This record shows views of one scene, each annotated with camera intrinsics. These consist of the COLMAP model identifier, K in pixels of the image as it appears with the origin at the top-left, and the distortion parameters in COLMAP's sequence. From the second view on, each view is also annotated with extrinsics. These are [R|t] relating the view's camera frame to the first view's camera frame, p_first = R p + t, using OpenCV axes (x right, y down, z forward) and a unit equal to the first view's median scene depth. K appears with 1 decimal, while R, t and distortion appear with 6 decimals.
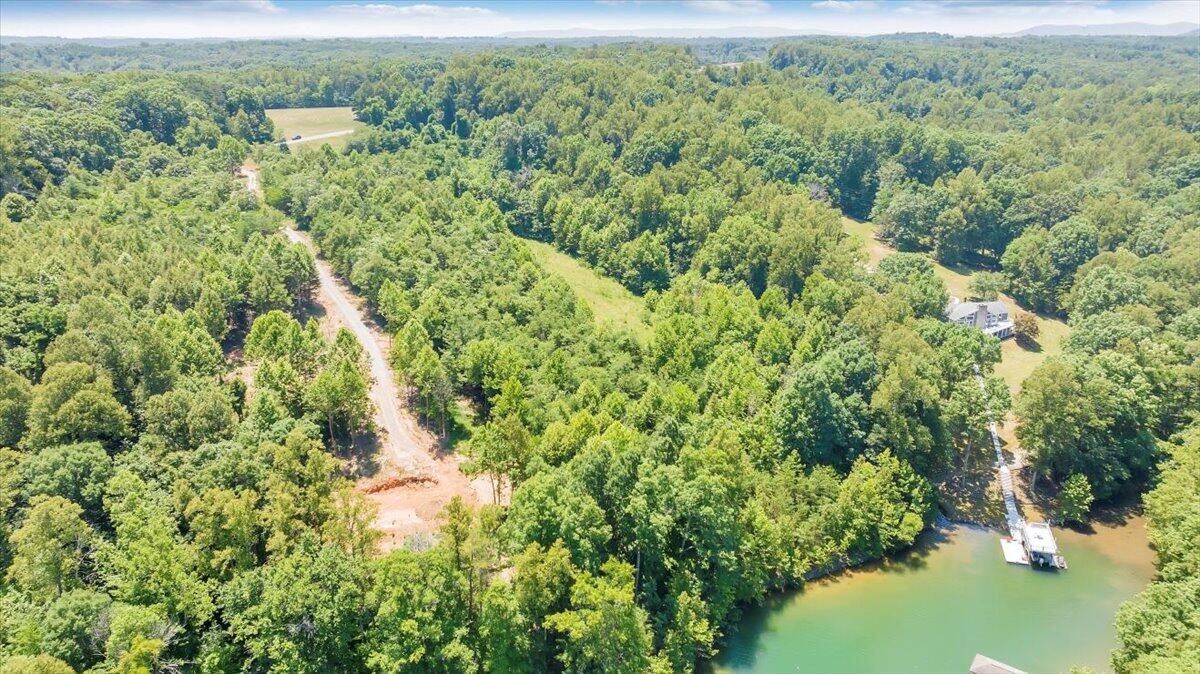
lens RADIAL K [[854.0, 0, 600.0], [0, 854.0, 337.0], [0, 0, 1]] dist [-0.032799, 0.025085]
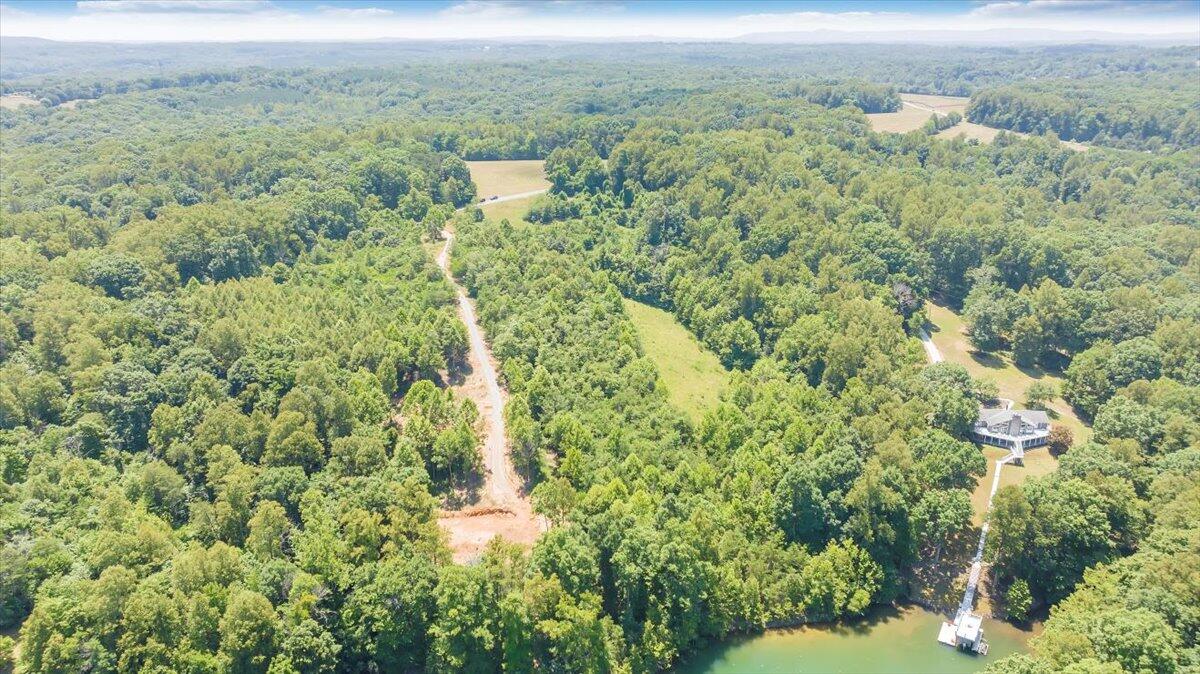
lens RADIAL K [[854.0, 0, 600.0], [0, 854.0, 337.0], [0, 0, 1]] dist [-0.032799, 0.025085]
pose [[0.963949, 0.088450, -0.250954, 0.215674], [-0.088076, 0.996032, 0.012748, -0.122269], [0.251086, 0.009815, 0.967915, -0.271126]]
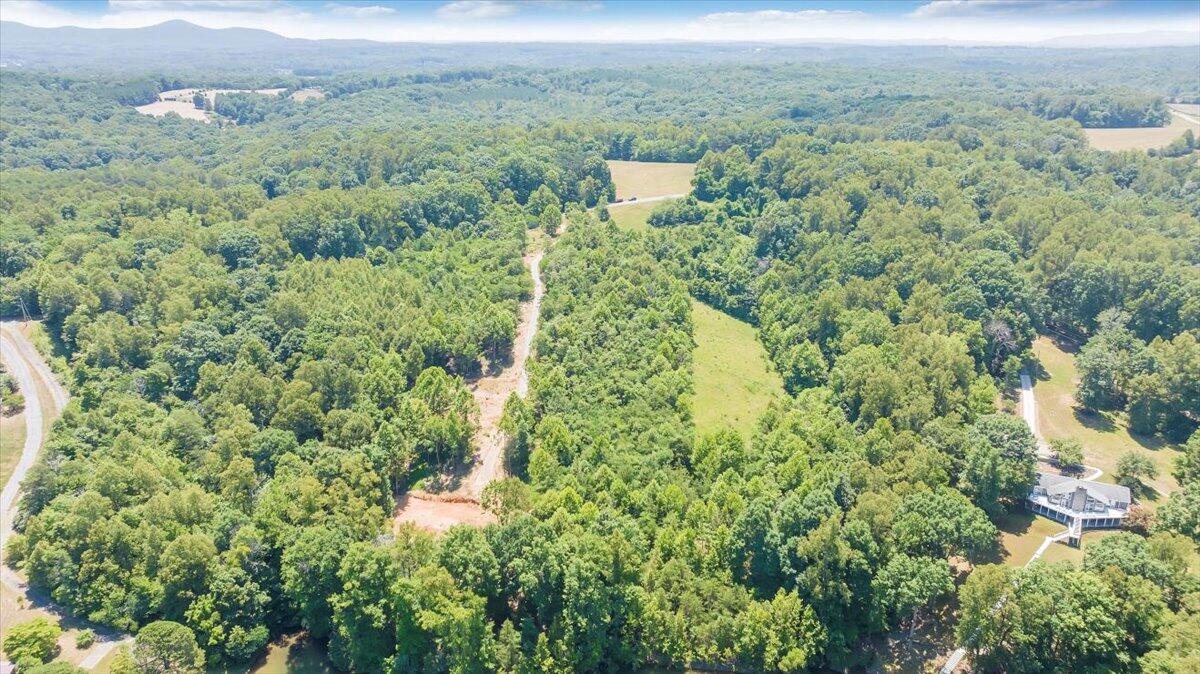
lens RADIAL K [[851.6, 0, 600.5], [0, 851.6, 341.5], [0, 0, 1]] dist [-0.021241, 0.001072]
pose [[0.835752, 0.184723, -0.517103, 0.524124], [-0.182256, 0.981649, 0.056105, -0.175705], [0.517978, 0.047356, 0.854082, -0.118820]]
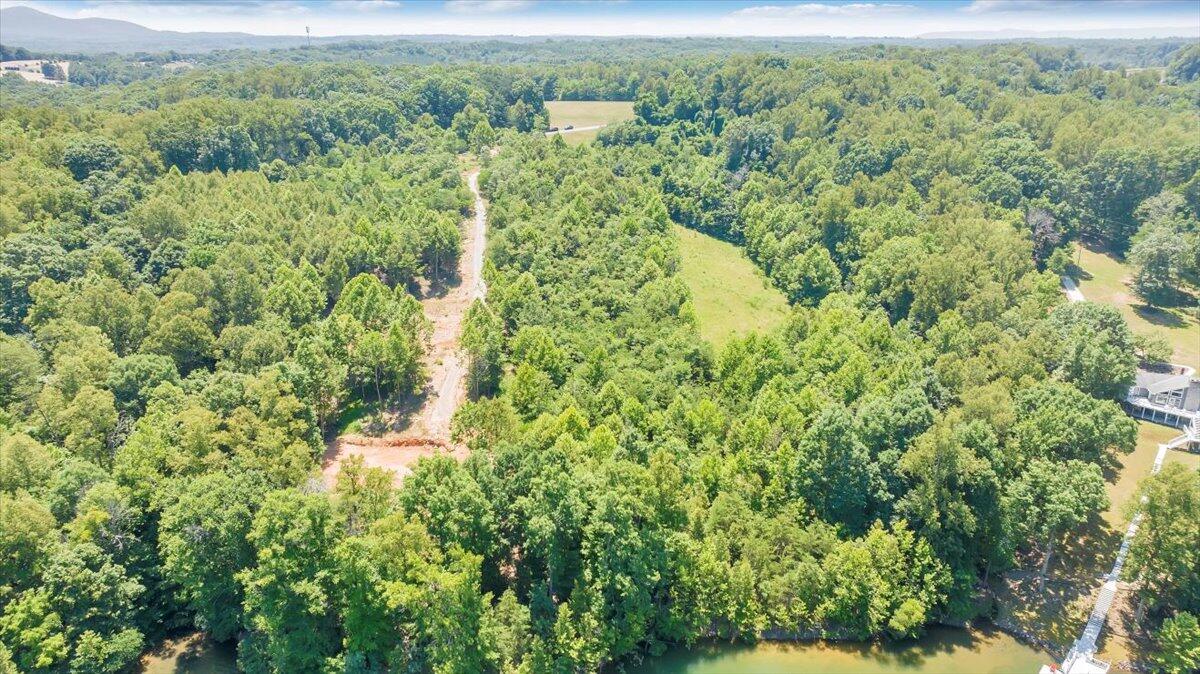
lens RADIAL K [[854.0, 0, 600.0], [0, 854.0, 337.0], [0, 0, 1]] dist [-0.032799, 0.025085]
pose [[0.898102, 0.147819, -0.414202, 0.313610], [-0.147624, 0.988503, 0.032686, -0.024884], [0.414271, 0.031791, 0.909598, 0.077969]]
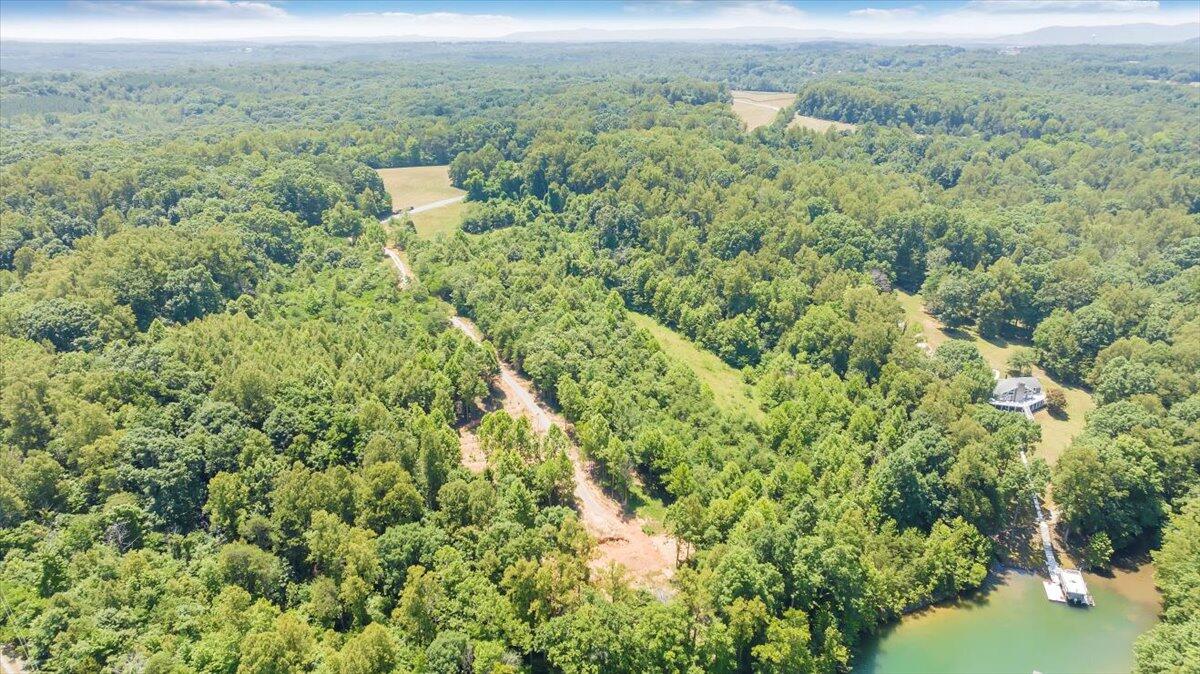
lens RADIAL K [[854.0, 0, 600.0], [0, 854.0, 337.0], [0, 0, 1]] dist [-0.032799, 0.025085]
pose [[0.999979, 0.001281, -0.006335, -0.177787], [-0.001266, 0.999996, 0.002365, -0.122194], [0.006338, -0.002357, 0.999977, -0.274429]]
